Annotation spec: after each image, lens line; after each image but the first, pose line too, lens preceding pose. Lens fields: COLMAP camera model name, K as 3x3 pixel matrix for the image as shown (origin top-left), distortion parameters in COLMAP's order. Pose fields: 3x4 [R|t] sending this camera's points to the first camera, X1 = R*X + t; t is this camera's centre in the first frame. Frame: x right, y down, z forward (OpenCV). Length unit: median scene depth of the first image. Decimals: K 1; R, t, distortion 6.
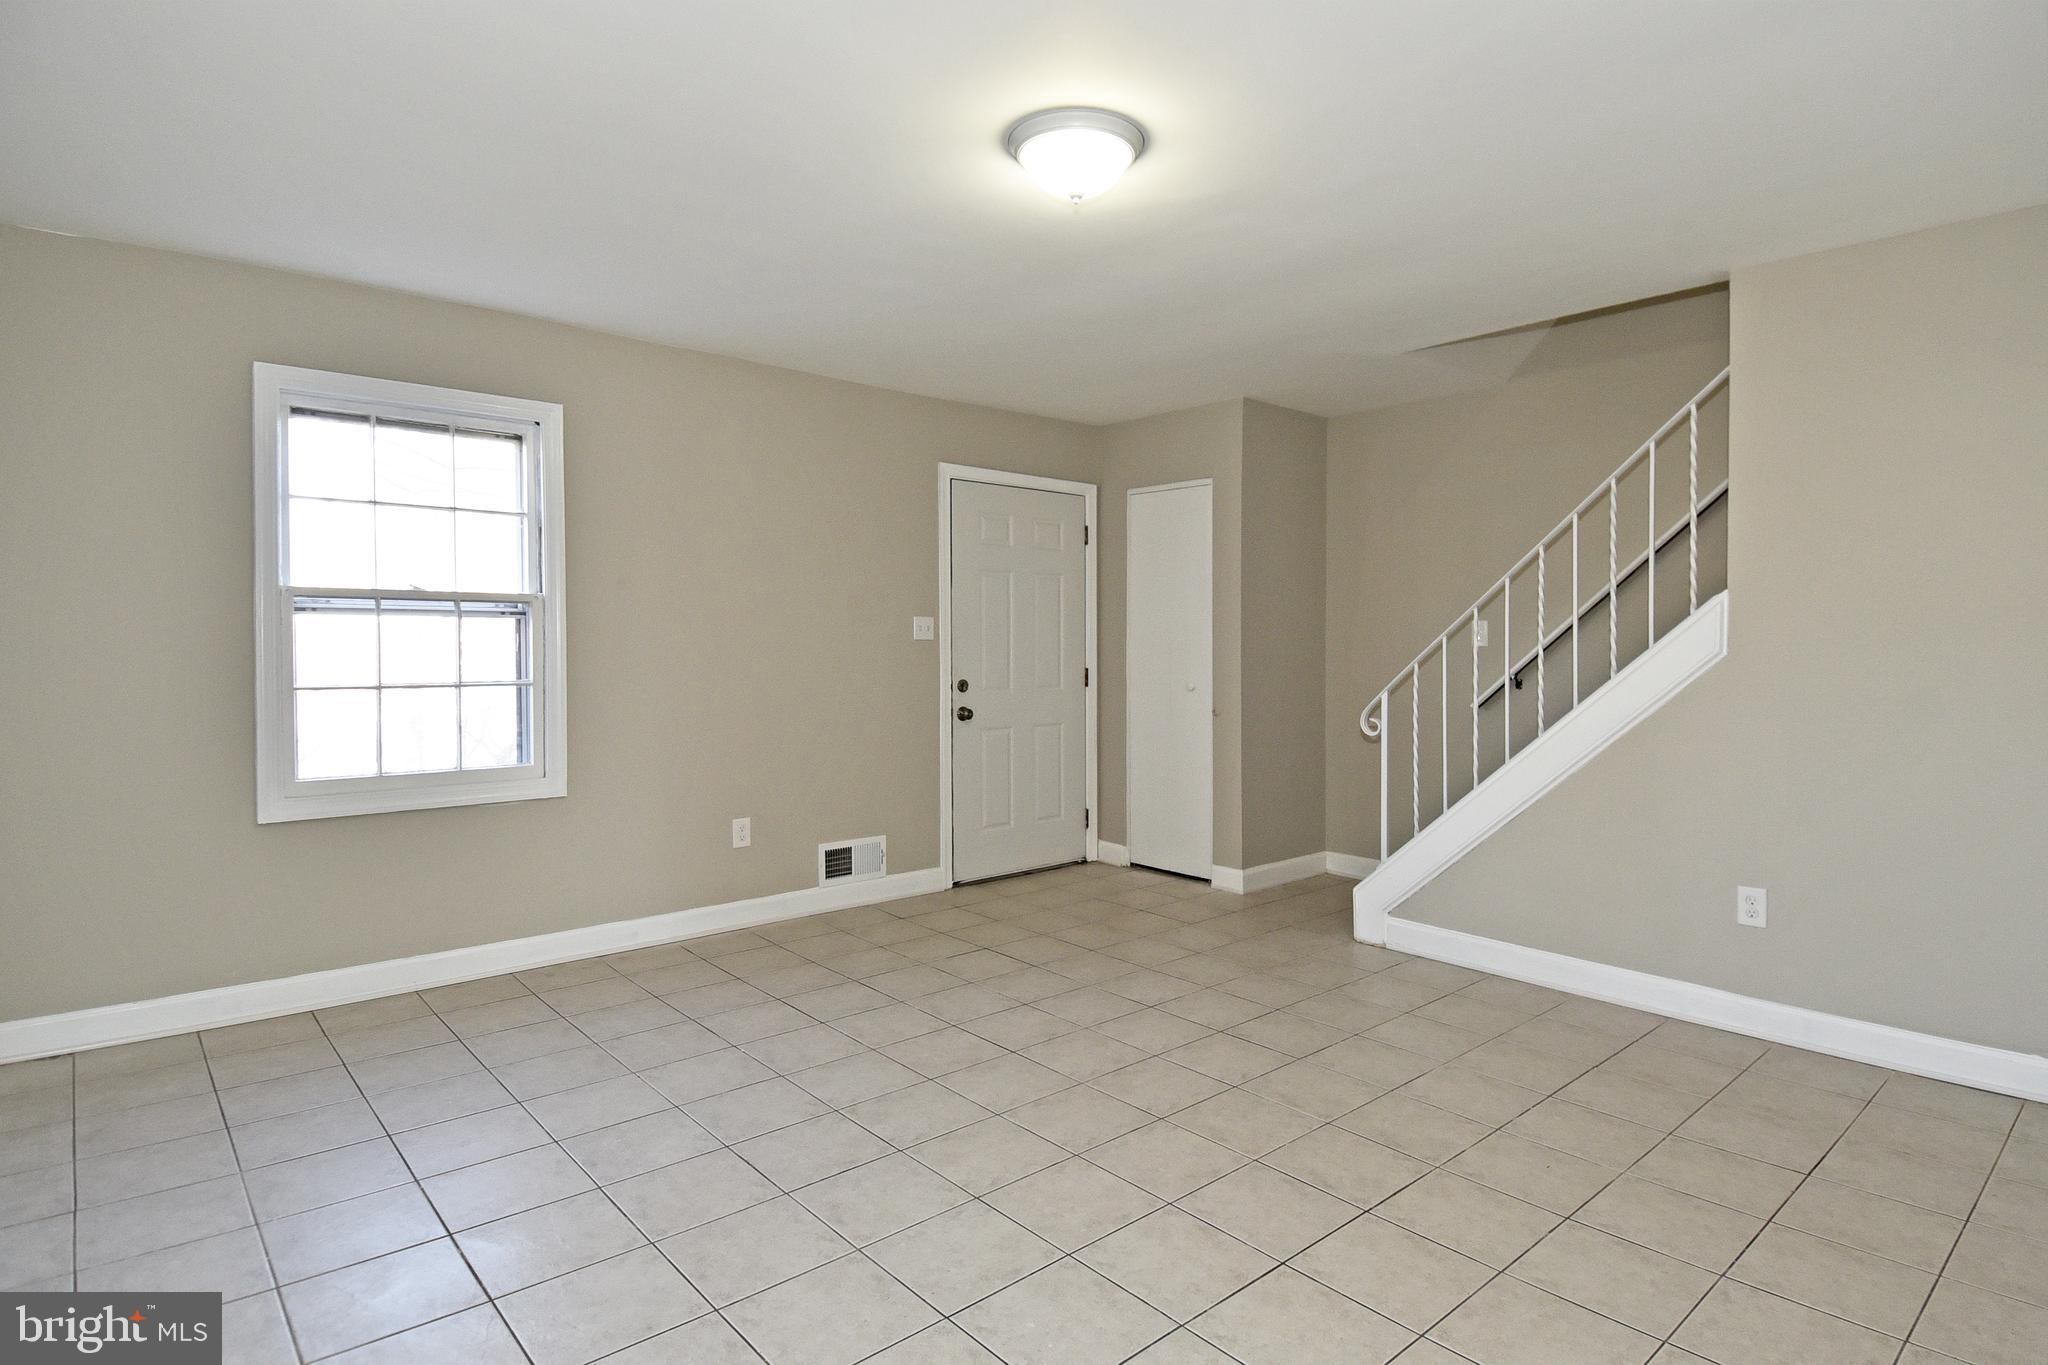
lens RADIAL K [[1085.7, 0, 1051.8], [0, 1085.7, 655.5], [0, 0, 1]] dist [0.028355, -0.034523]
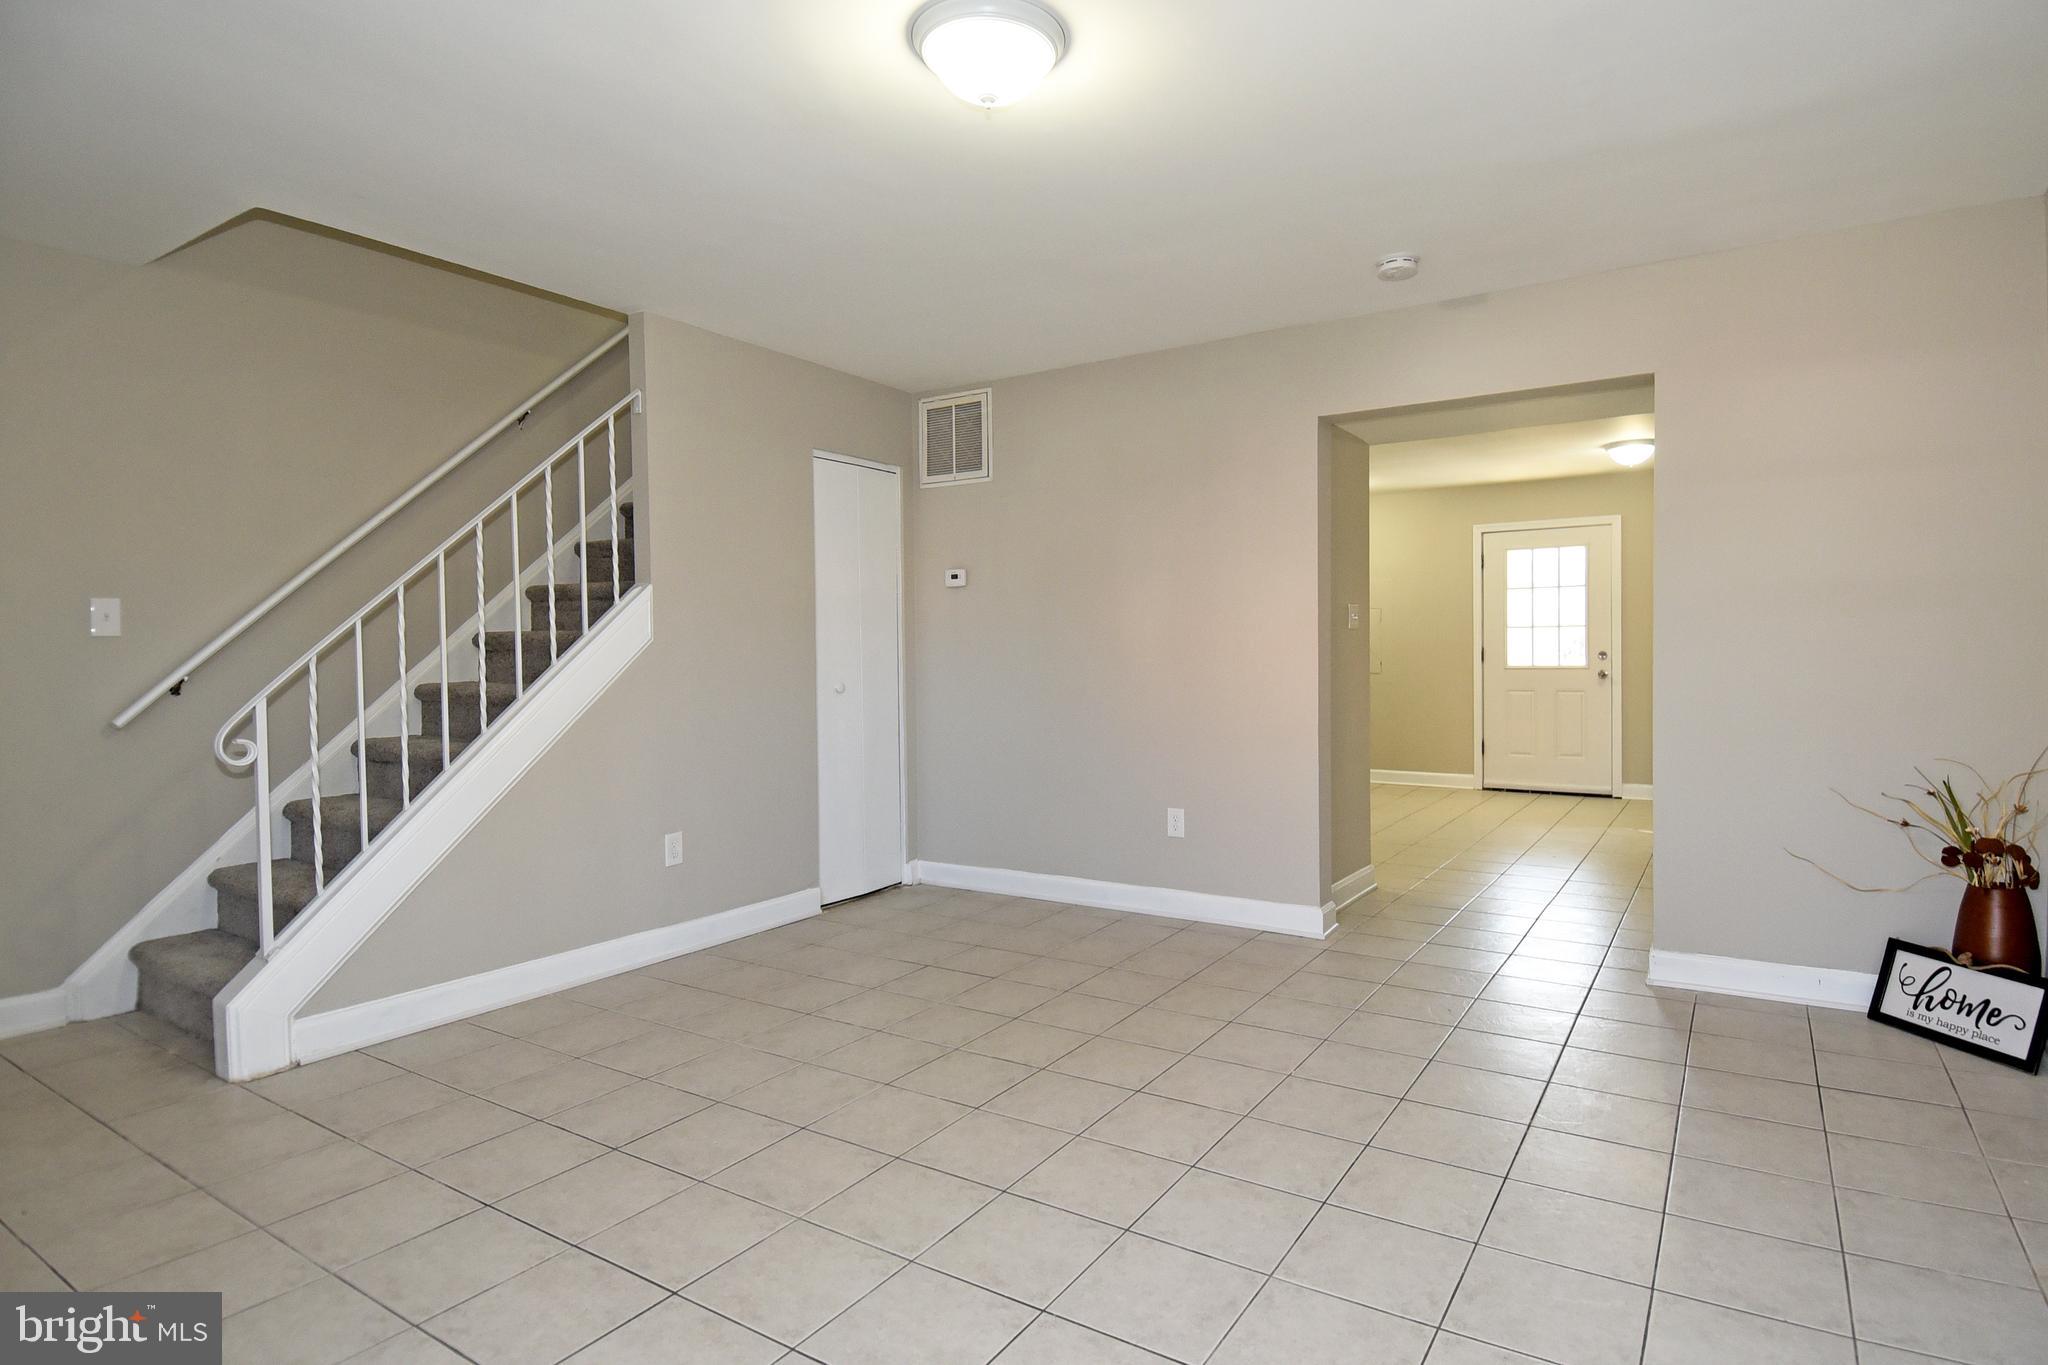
lens RADIAL K [[1085.7, 0, 1034.3], [0, 1085.7, 676.5], [0, 0, 1]] dist [0.028355, -0.034523]
pose [[-0.251074, -0.016862, 0.967821, -0.488084], [0.025553, 0.999384, 0.024041, 0.015804], [-0.967630, 0.030767, -0.250489, 0.718378]]
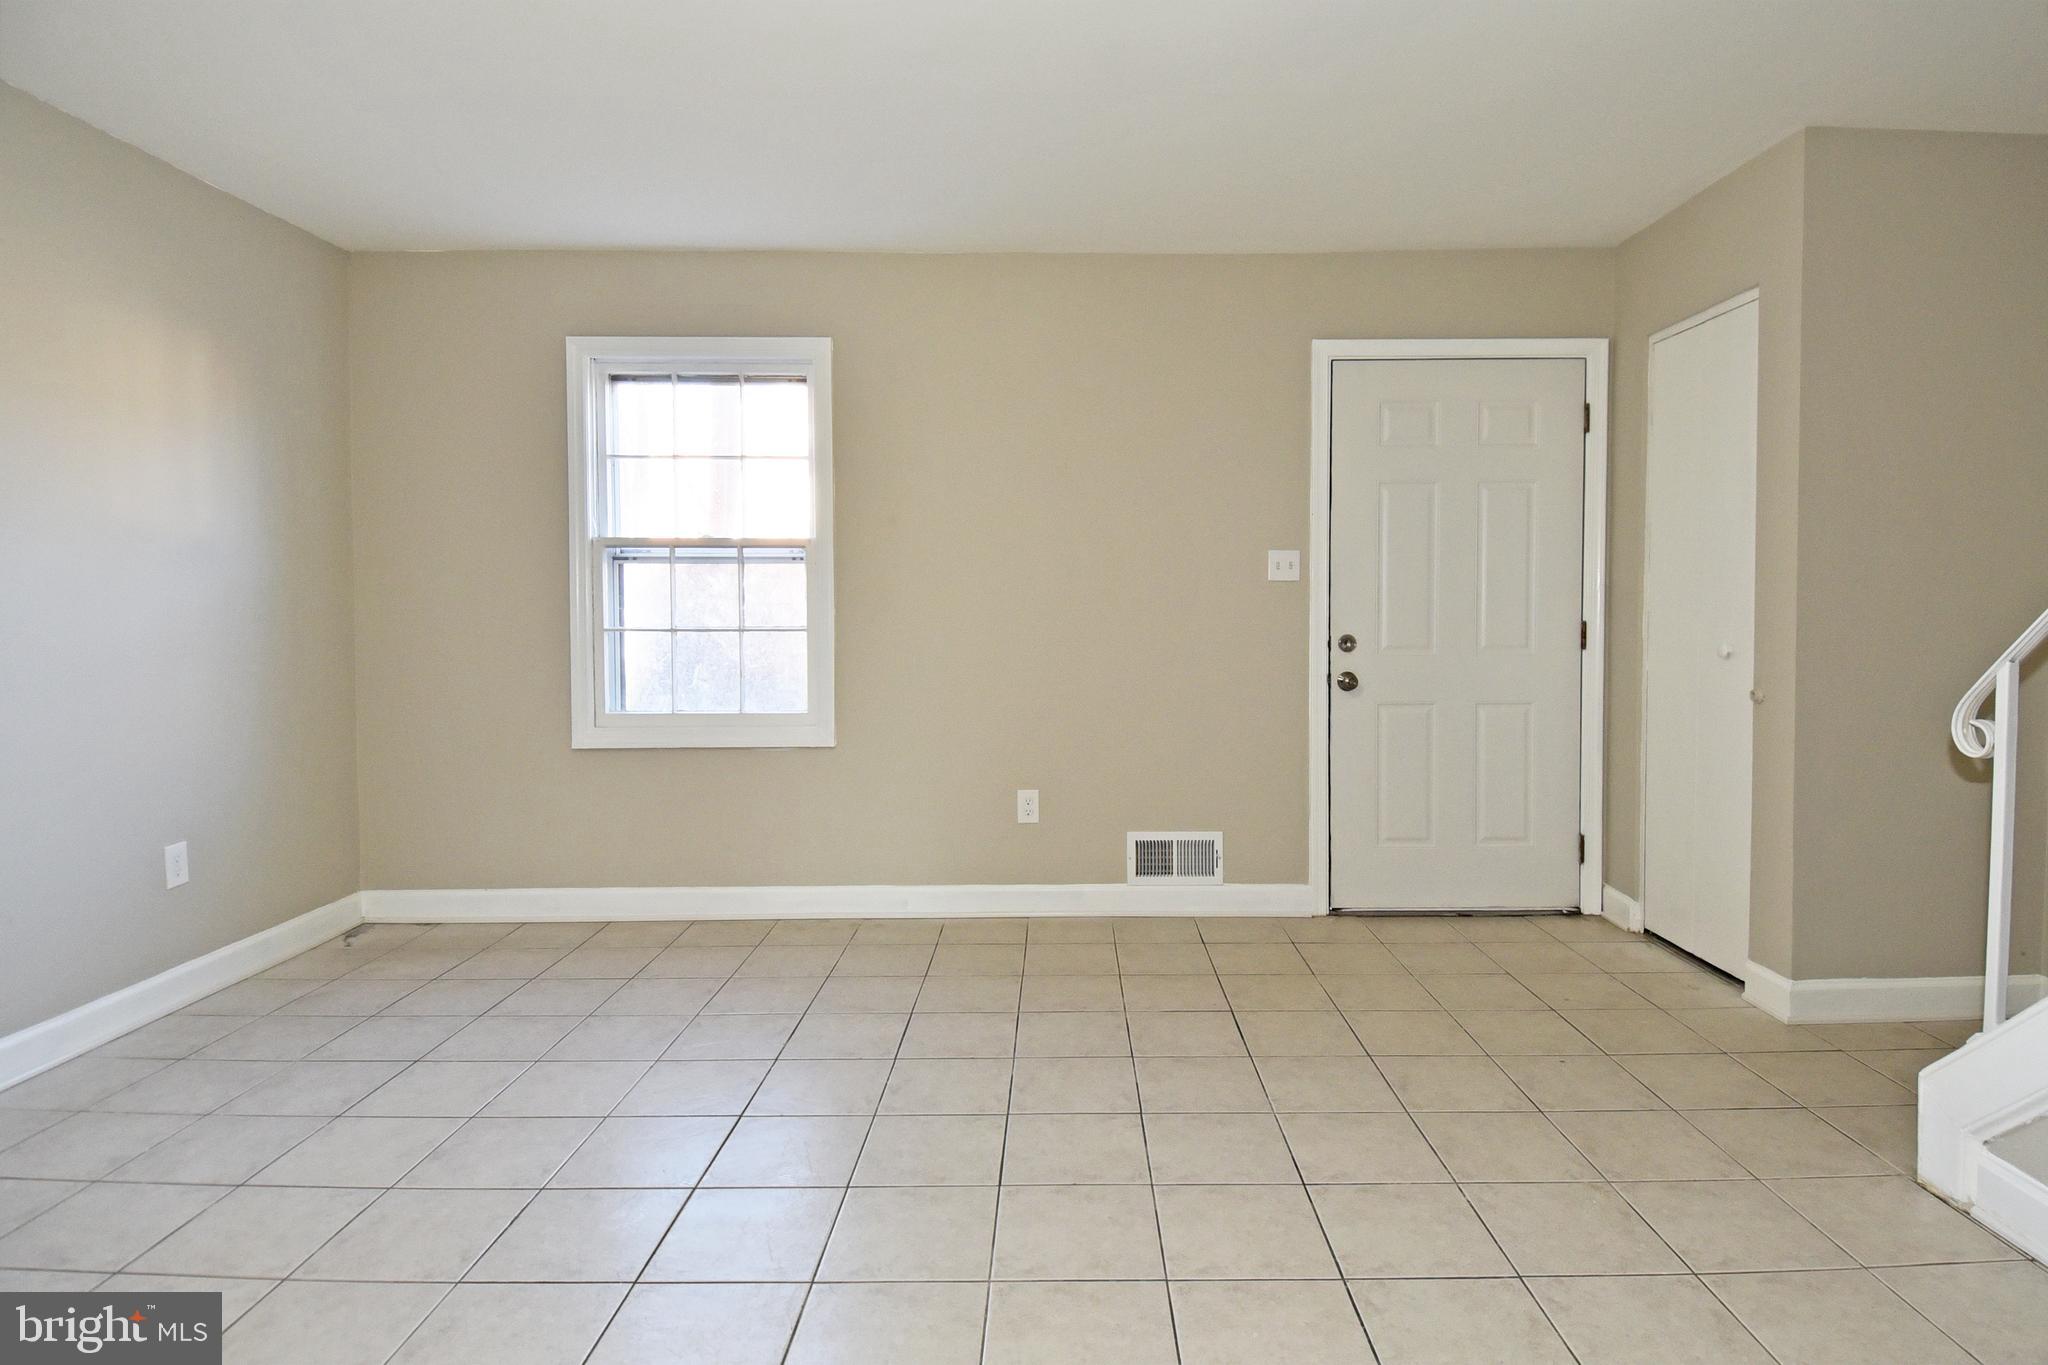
lens RADIAL K [[1085.7, 0, 1054.5], [0, 1085.7, 644.8], [0, 0, 1]] dist [0.028355, -0.034523]
pose [[0.743544, 0.019642, -0.668399, 0.303849], [-0.002462, 0.999642, 0.026637, 0.011506], [0.668683, -0.018161, 0.743326, 0.377820]]
